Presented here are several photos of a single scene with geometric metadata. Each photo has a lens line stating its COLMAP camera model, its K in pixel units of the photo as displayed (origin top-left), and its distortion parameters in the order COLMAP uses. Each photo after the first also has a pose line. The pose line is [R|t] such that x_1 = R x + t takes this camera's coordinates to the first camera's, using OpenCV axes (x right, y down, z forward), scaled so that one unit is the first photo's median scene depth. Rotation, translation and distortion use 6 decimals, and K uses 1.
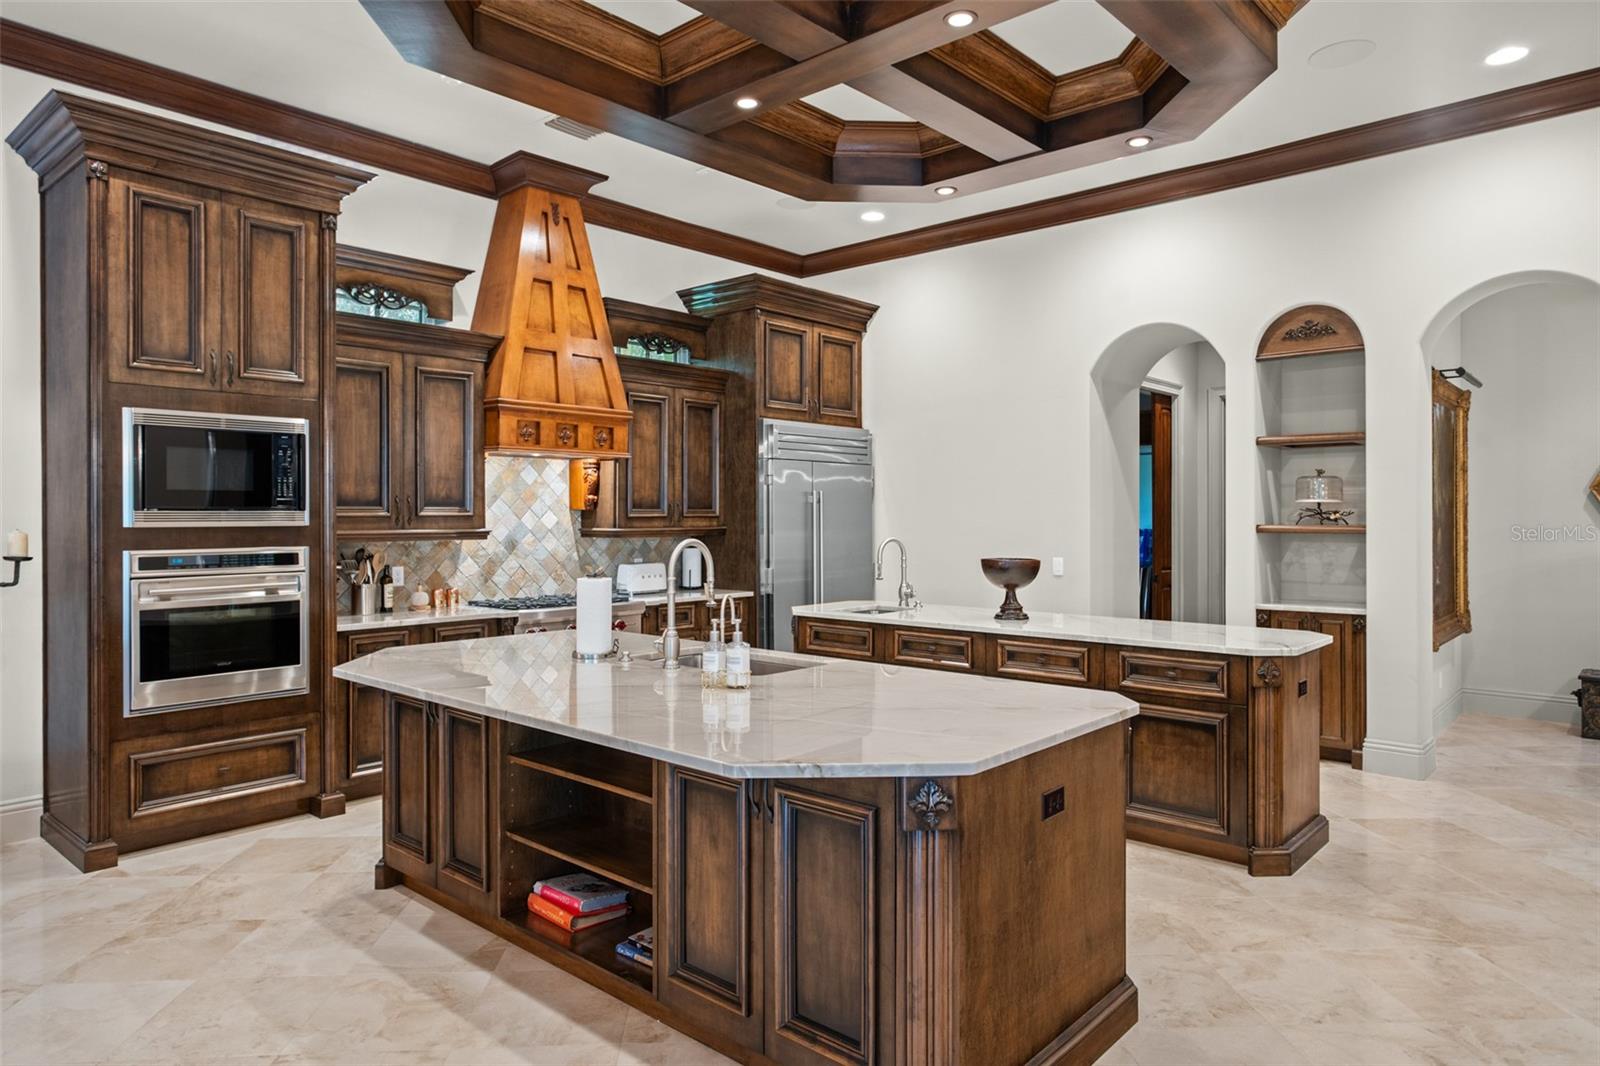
lens RADIAL K [[1000.9, 0, 790.2], [0, 1000.9, 514.4], [0, 0, 1]] dist [-0.003557, 0.018418]
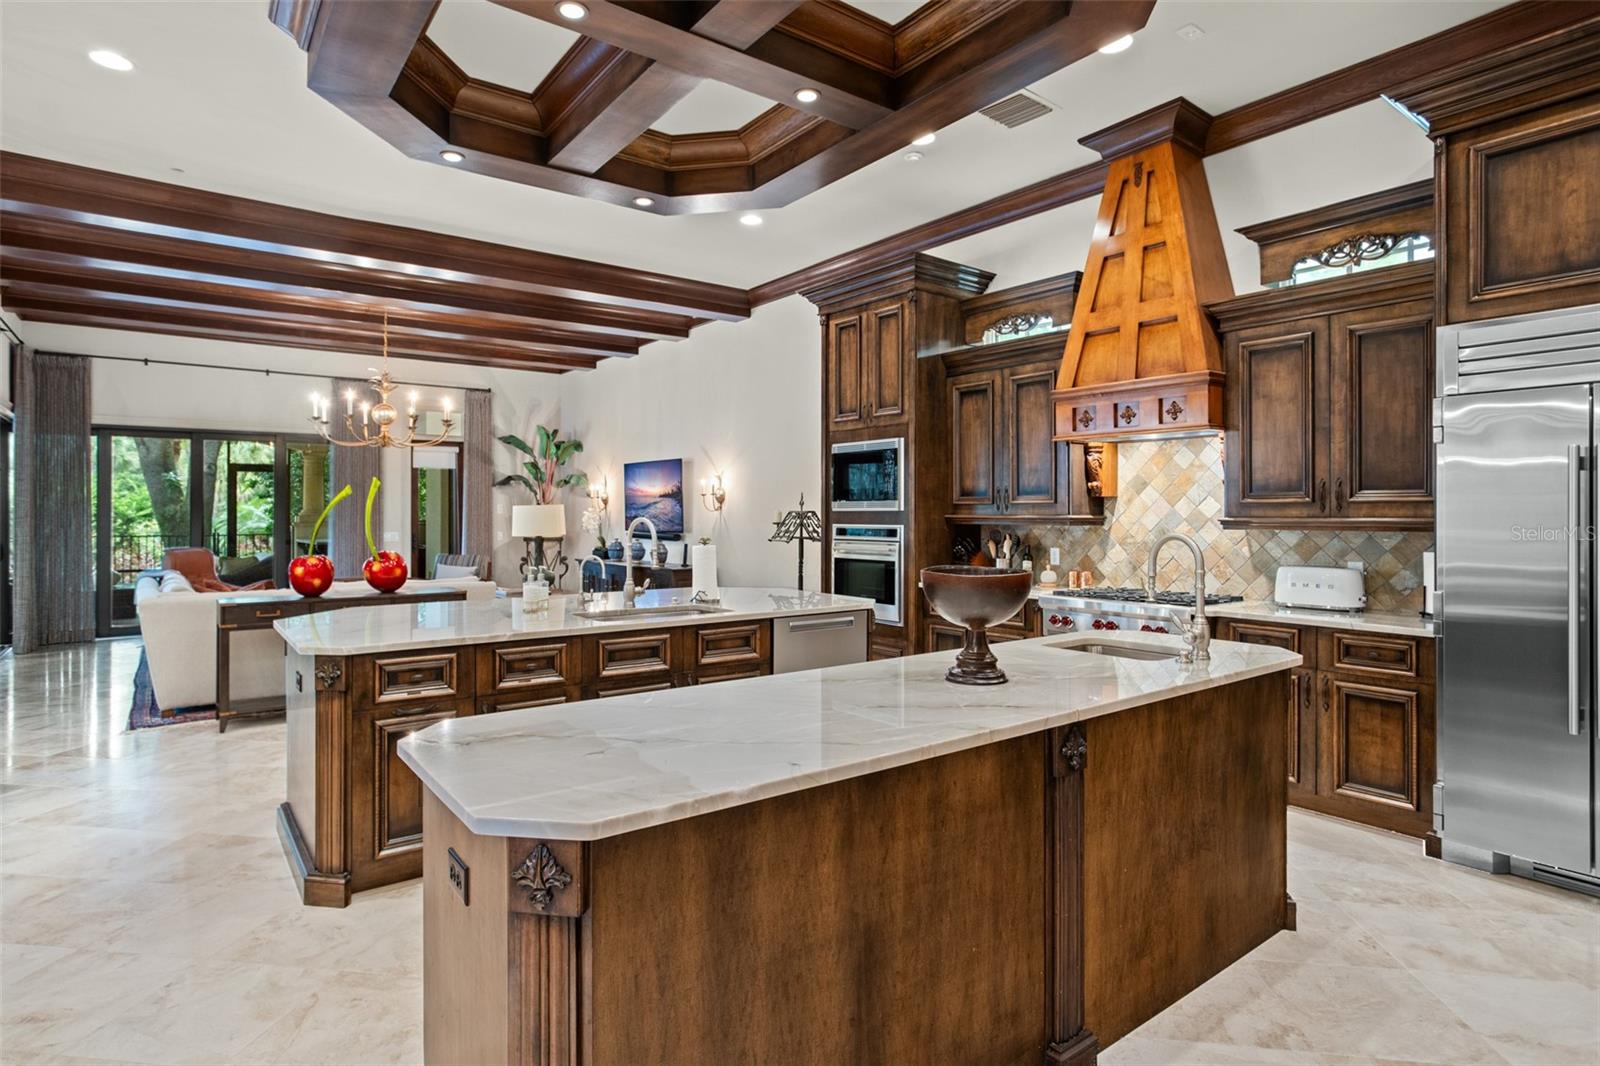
lens RADIAL K [[824.2, 0, 790.3], [0, 824.2, 530.7], [0, 0, 1]] dist [-0.026406, 0.016398]
pose [[-0.188107, 0.022179, -0.981898, 0.616218], [0.000438, 0.999747, 0.022498, 0.011005], [0.982148, 0.003802, -0.188069, 0.902640]]
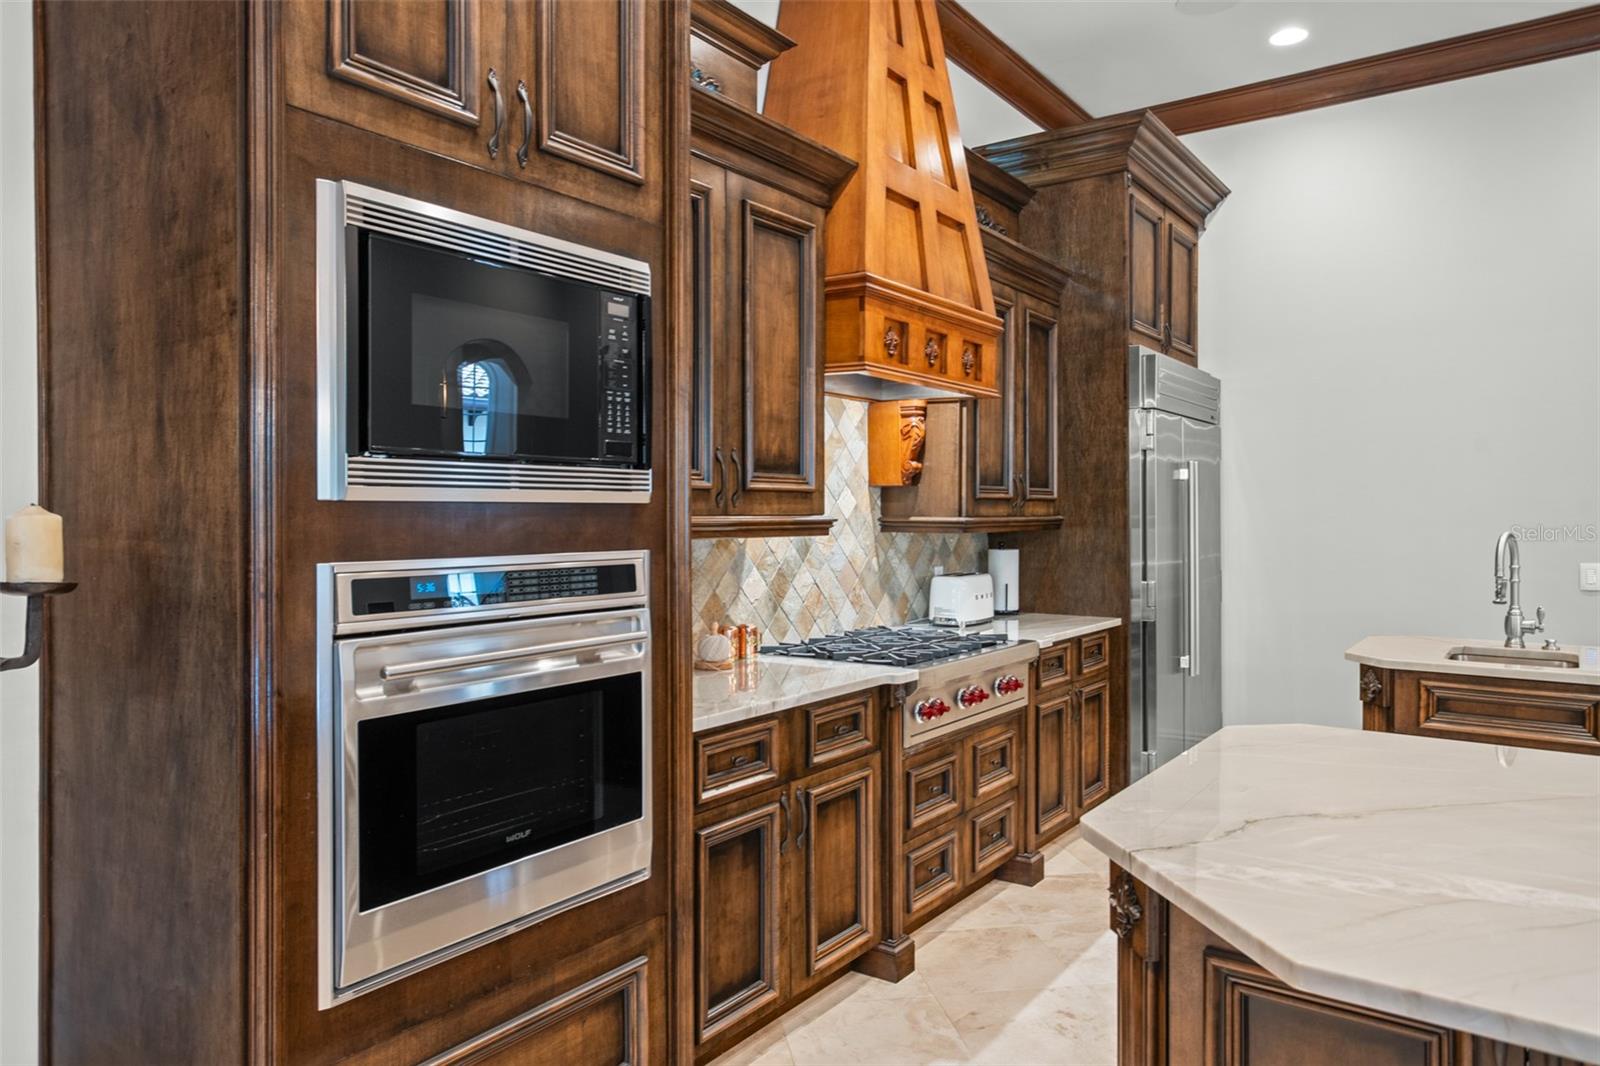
lens RADIAL K [[1076.3, 0, 796.8], [0, 1076.3, 513.9], [0, 0, 1]] dist [0.002916, 0.000231]
pose [[0.993190, 0.000088, 0.116510, -0.400080], [-0.000231, 0.999999, 0.001212, 0.012991], [-0.116509, -0.001230, 0.993189, 0.435287]]
